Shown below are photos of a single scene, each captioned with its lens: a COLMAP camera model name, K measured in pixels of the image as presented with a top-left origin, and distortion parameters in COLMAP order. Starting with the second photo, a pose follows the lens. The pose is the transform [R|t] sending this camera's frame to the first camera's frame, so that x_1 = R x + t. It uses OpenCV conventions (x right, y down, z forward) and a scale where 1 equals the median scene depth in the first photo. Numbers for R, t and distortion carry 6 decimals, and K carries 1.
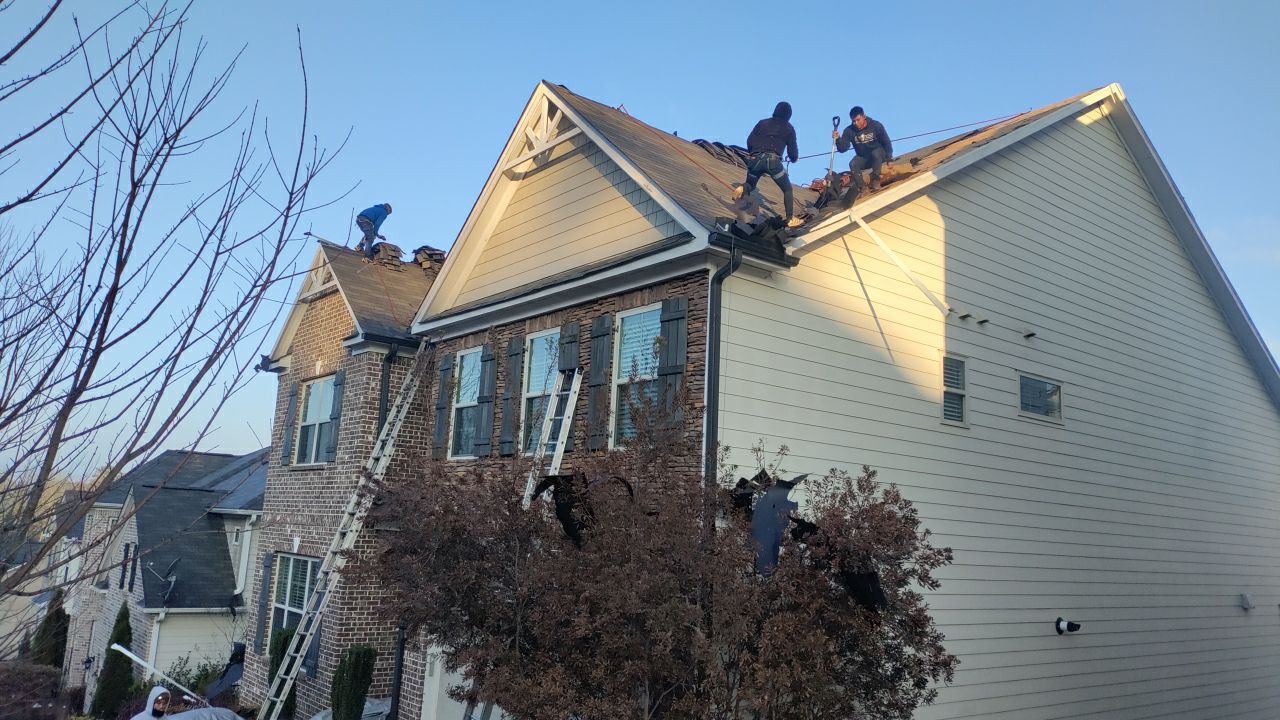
lens RADIAL K [[937.0, 0, 640.0], [0, 937.0, 360.0], [0, 0, 1]] dist [0.111117, -0.209911]
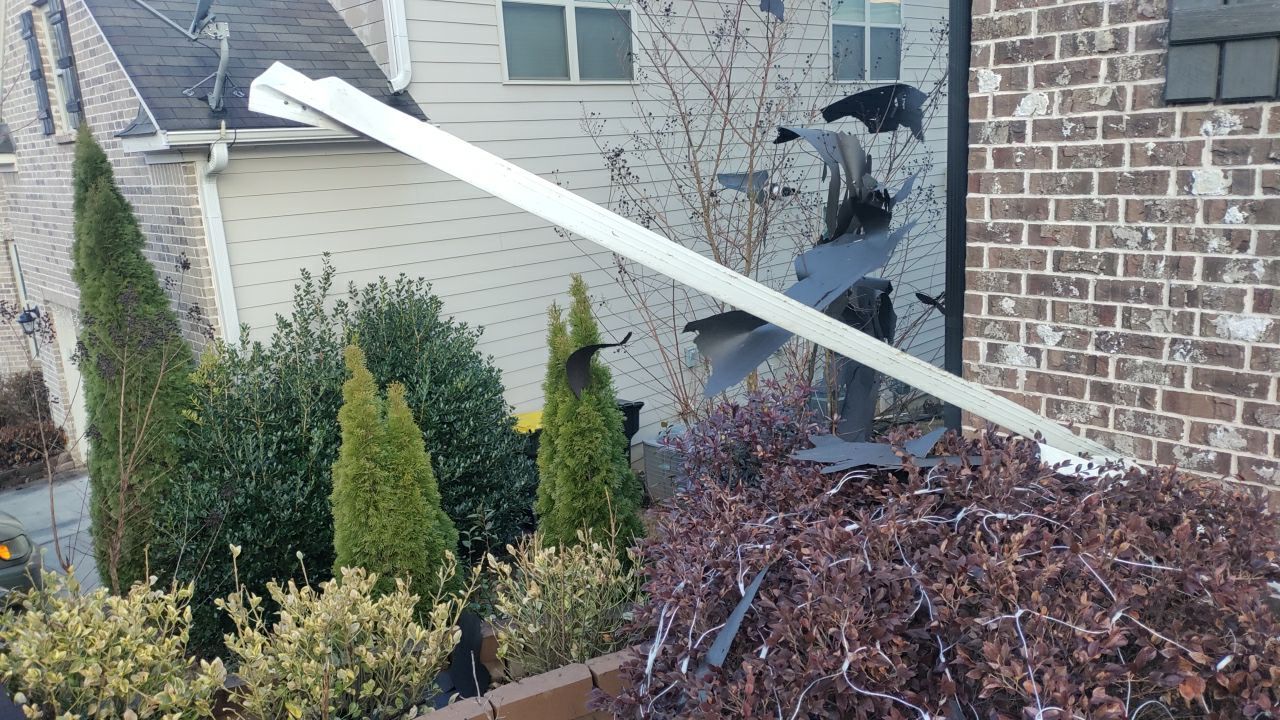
lens RADIAL K [[937.0, 0, 640.0], [0, 937.0, 360.0], [0, 0, 1]] dist [0.111117, -0.209911]
pose [[0.992065, -0.117081, 0.045822, -0.385260], [0.088710, 0.910093, 0.404798, 0.215360], [-0.089096, -0.397521, 0.913257, 0.668422]]
